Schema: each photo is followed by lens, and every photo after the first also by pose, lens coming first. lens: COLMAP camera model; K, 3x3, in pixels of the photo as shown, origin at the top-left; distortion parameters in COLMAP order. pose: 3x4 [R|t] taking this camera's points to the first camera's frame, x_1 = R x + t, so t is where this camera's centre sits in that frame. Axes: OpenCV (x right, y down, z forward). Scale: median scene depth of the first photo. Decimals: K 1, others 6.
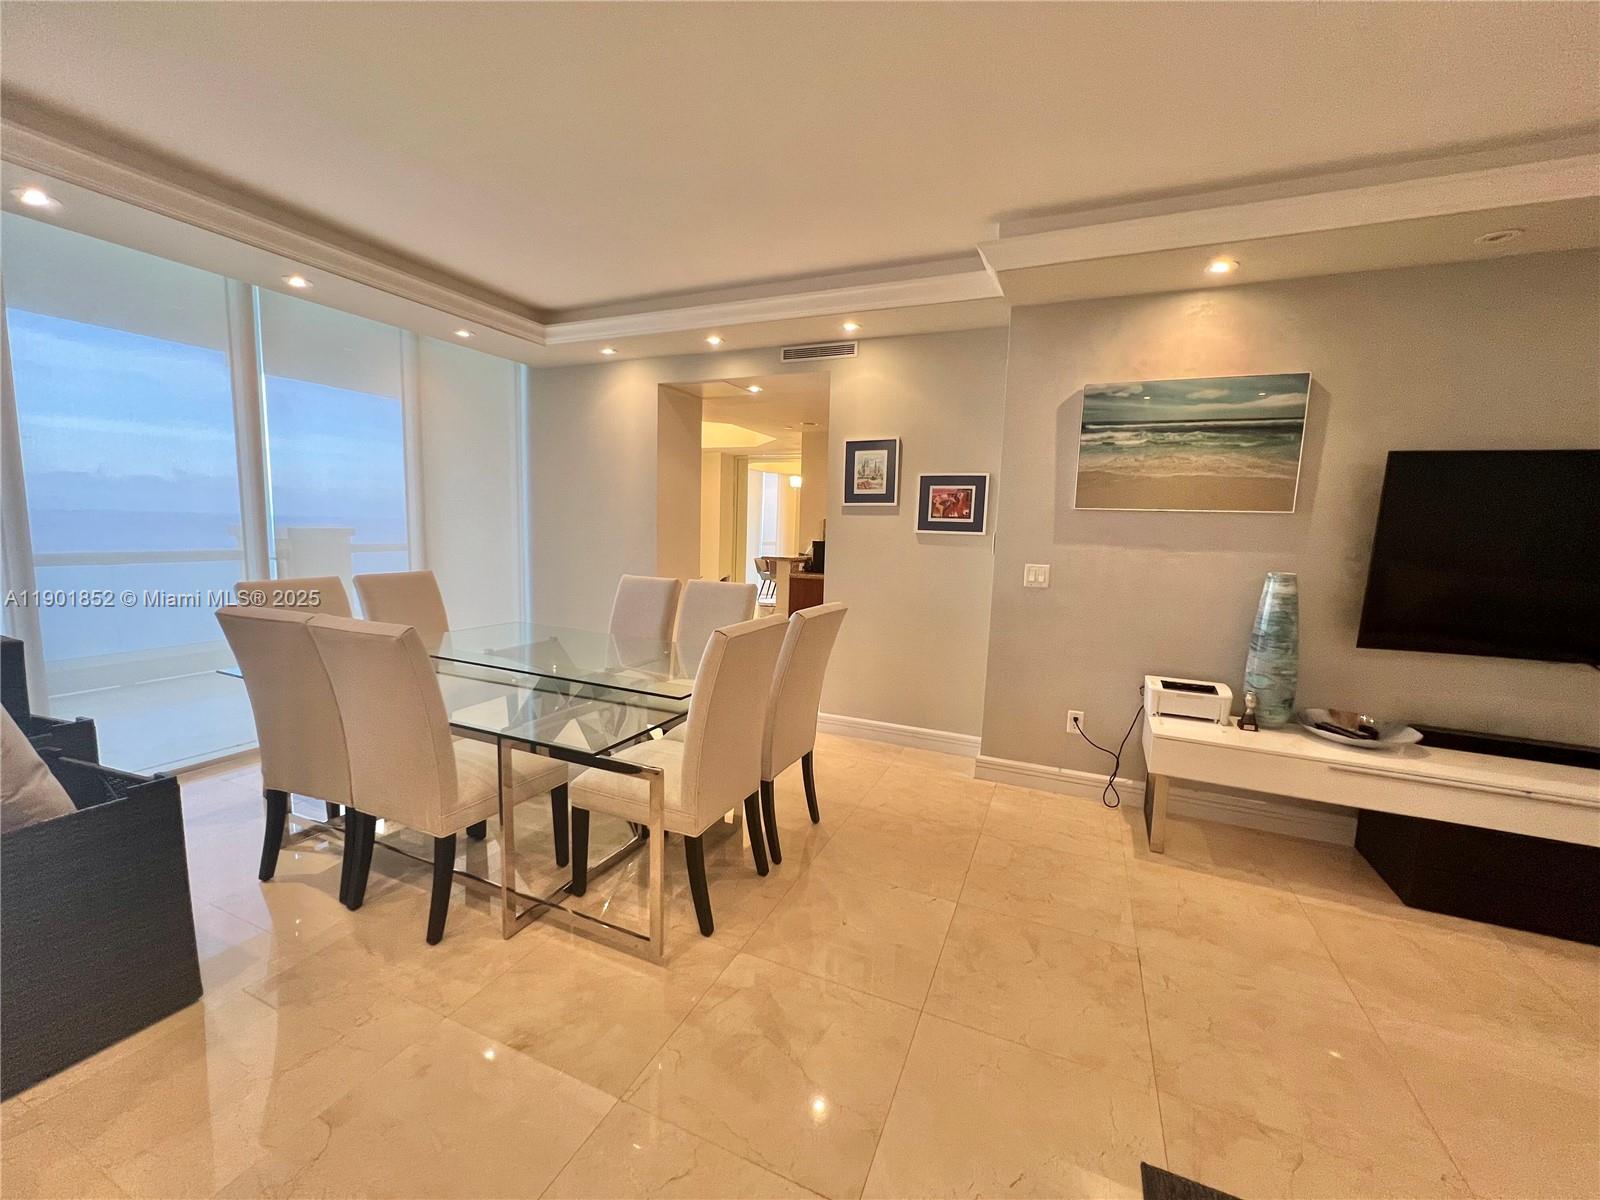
lens RADIAL K [[642.5, 0, 800.0], [0, 642.5, 600.0], [0, 0, 1]] dist [-0.002233, 0.000504]
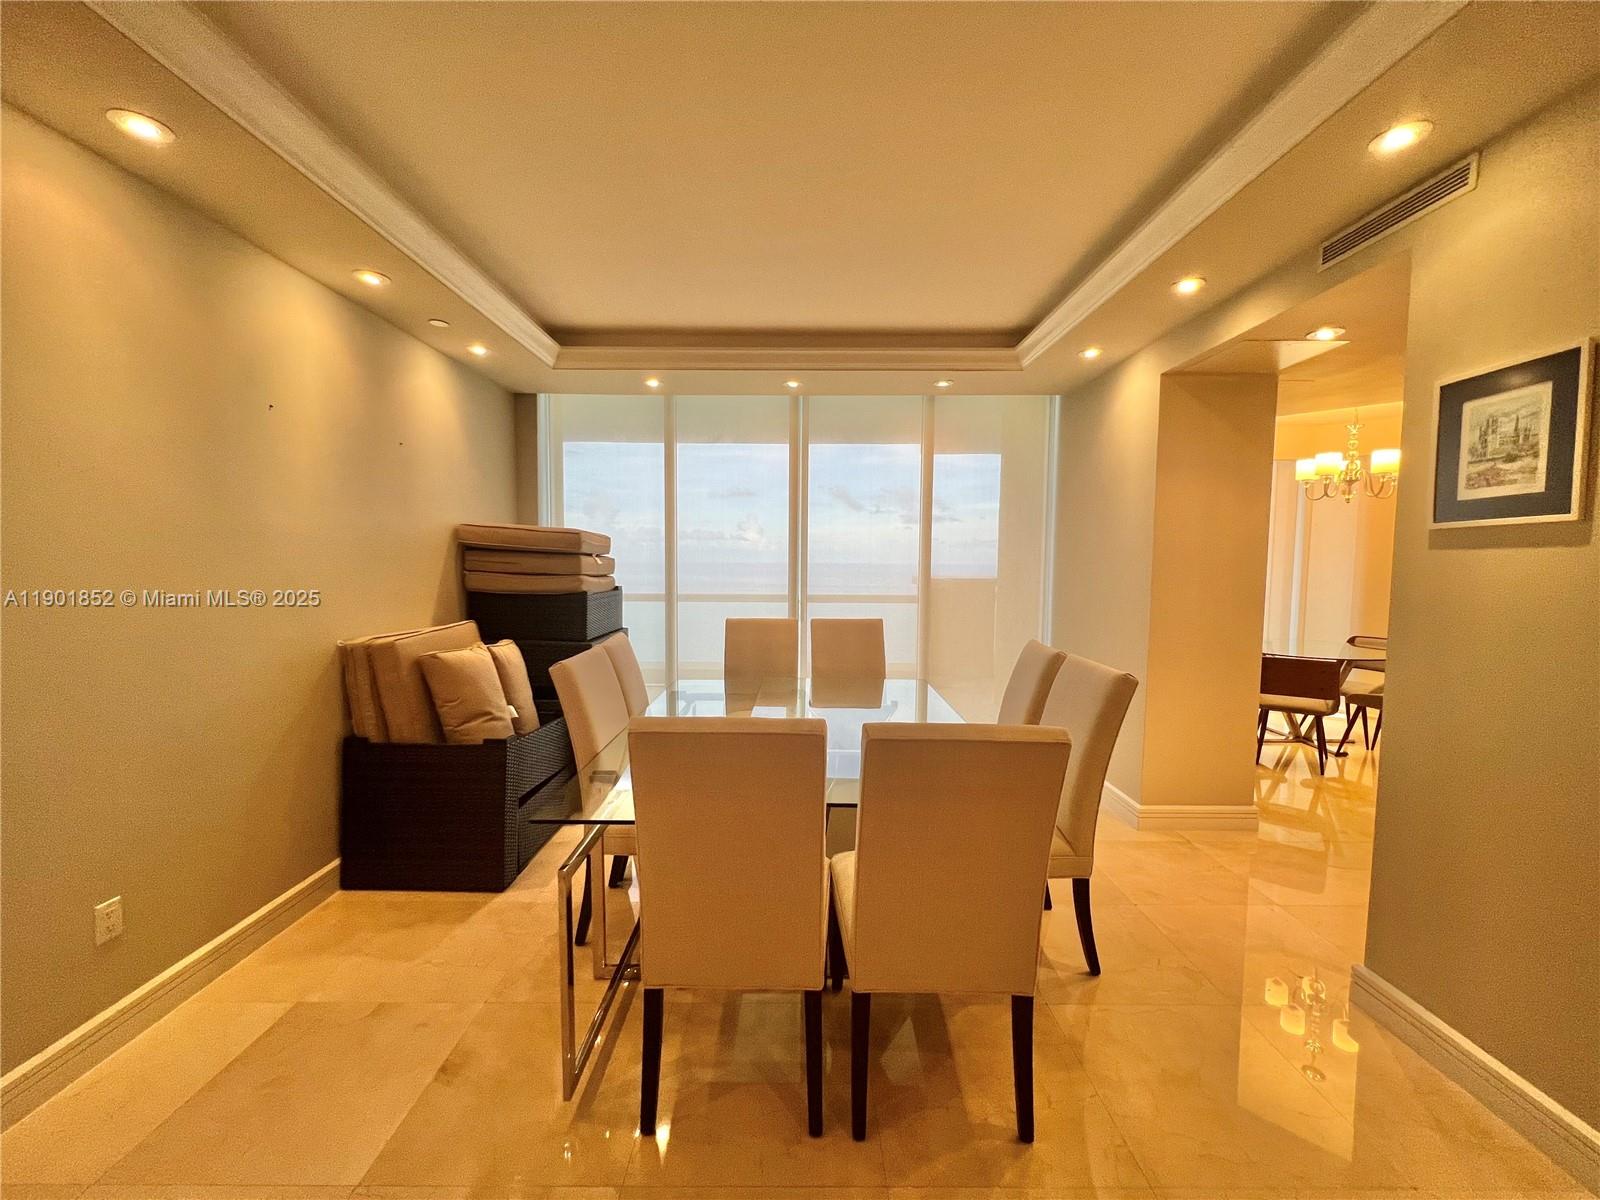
lens RADIAL K [[642.5, 0, 800.0], [0, 642.5, 600.0], [0, 0, 1]] dist [-0.002233, 0.000504]
pose [[0.394806, 0.031625, -0.918220, 0.312556], [-0.096398, 0.995317, -0.007168, -0.052387], [0.913693, 0.091344, 0.396006, 0.430282]]
